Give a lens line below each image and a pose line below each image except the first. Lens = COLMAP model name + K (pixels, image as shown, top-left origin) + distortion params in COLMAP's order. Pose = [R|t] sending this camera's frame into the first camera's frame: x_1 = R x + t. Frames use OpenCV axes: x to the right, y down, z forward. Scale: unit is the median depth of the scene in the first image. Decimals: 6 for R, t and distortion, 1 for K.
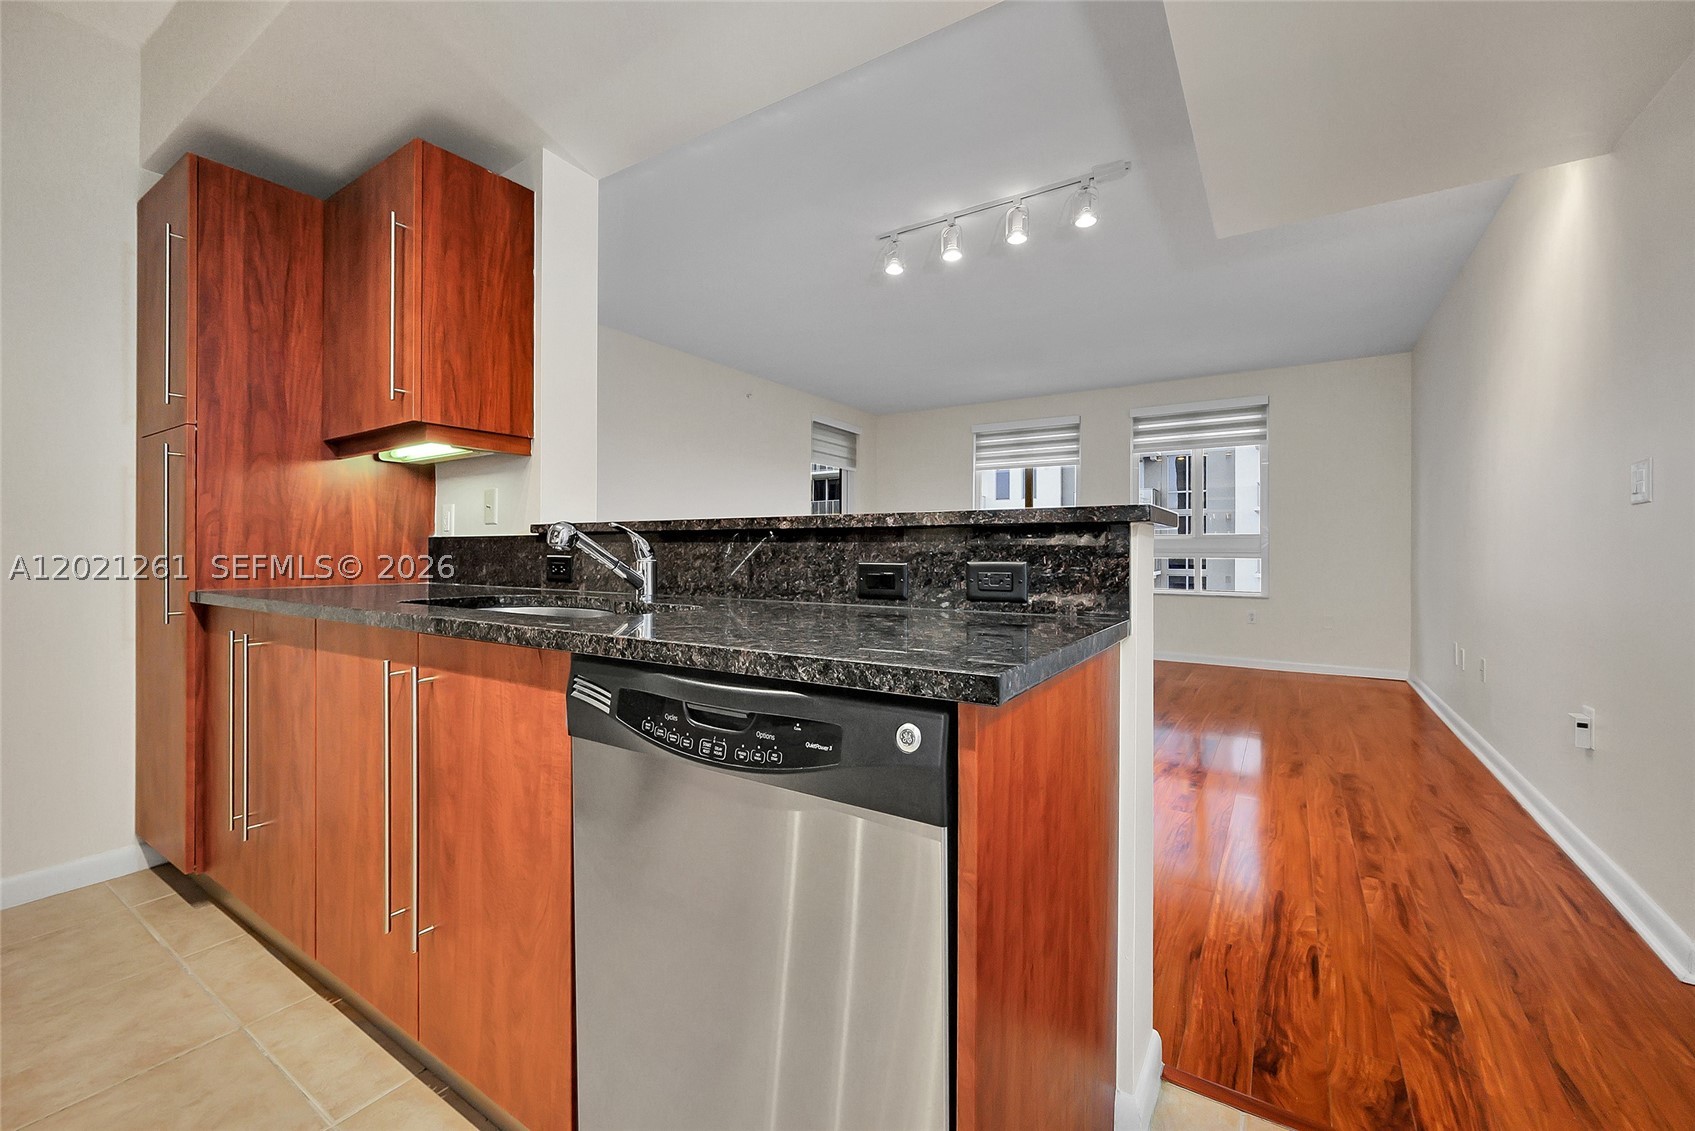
lens RADIAL K [[672.0, 0, 849.5], [0, 672.0, 550.9], [0, 0, 1]] dist [-0.001123, -0.000040]
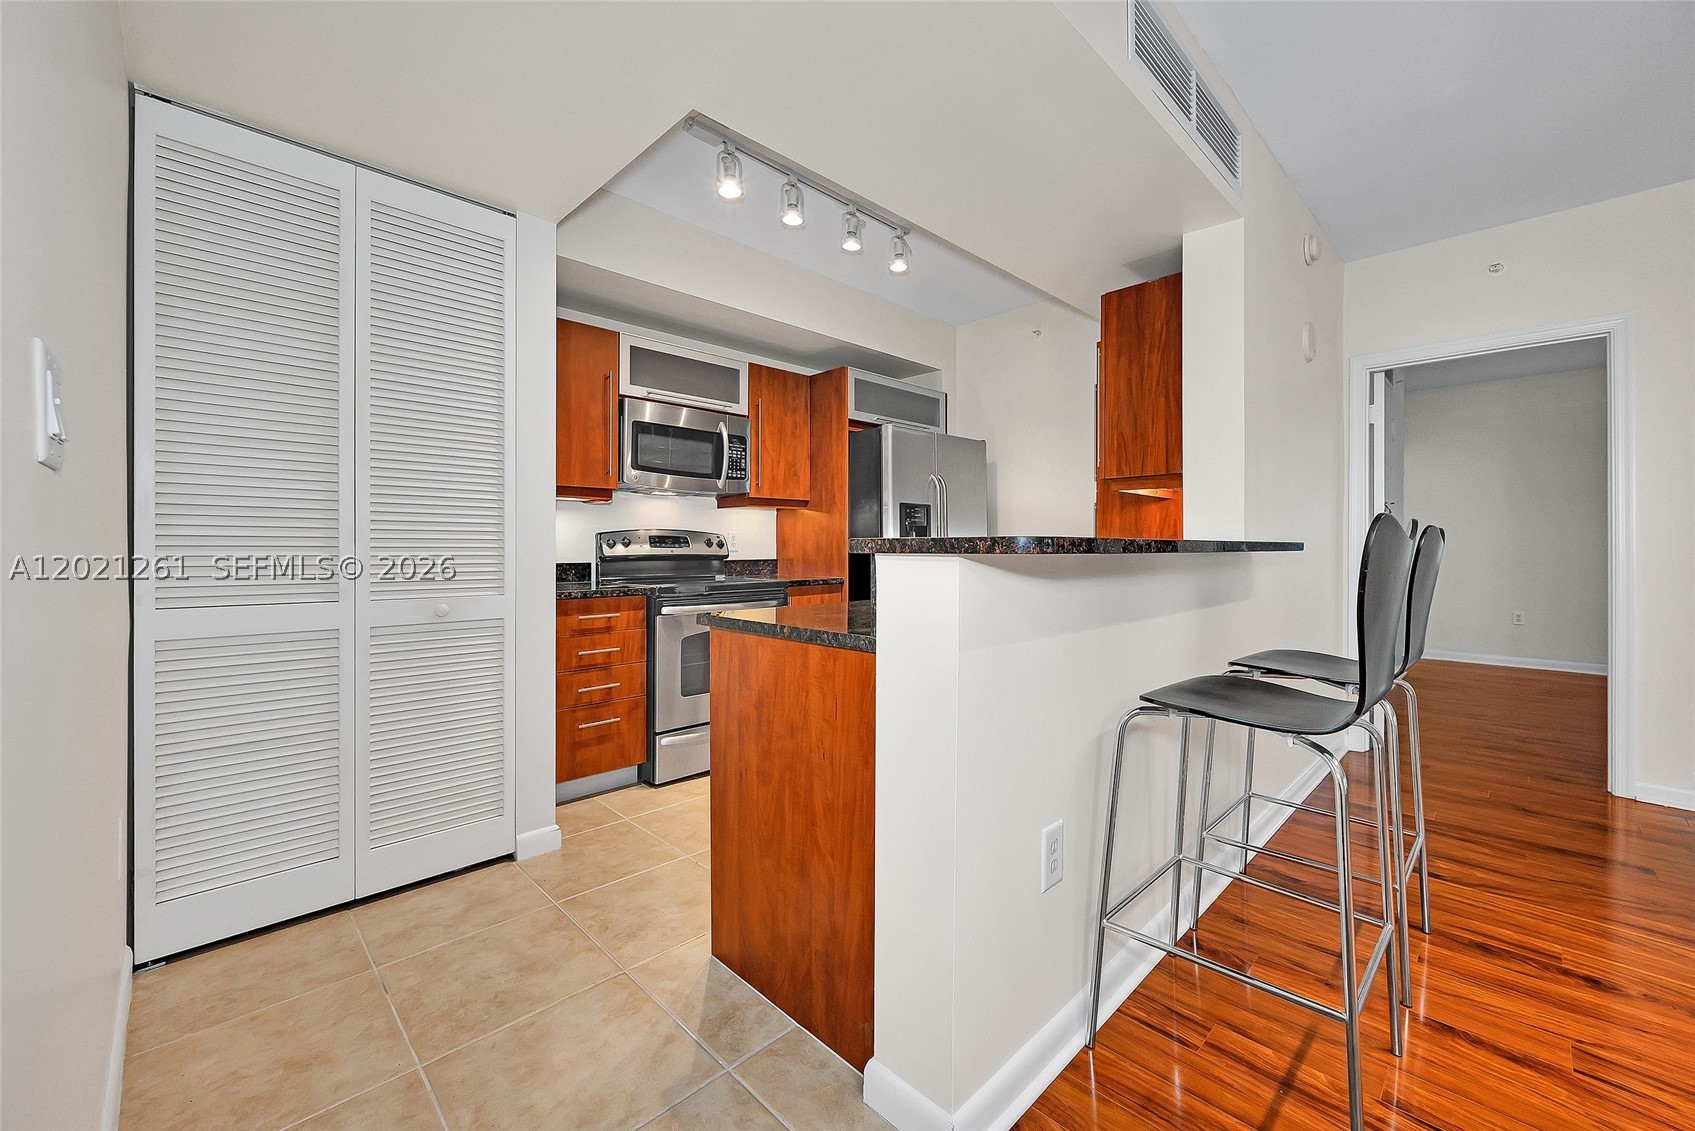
lens RADIAL K [[672.0, 0, 849.5], [0, 672.0, 550.9], [0, 0, 1]] dist [-0.001123, -0.000040]
pose [[-0.212765, 0.000747, -0.977103, 0.864493], [-0.006236, 0.999978, 0.002122, -0.023693], [0.977084, 0.006545, -0.212755, 0.667632]]
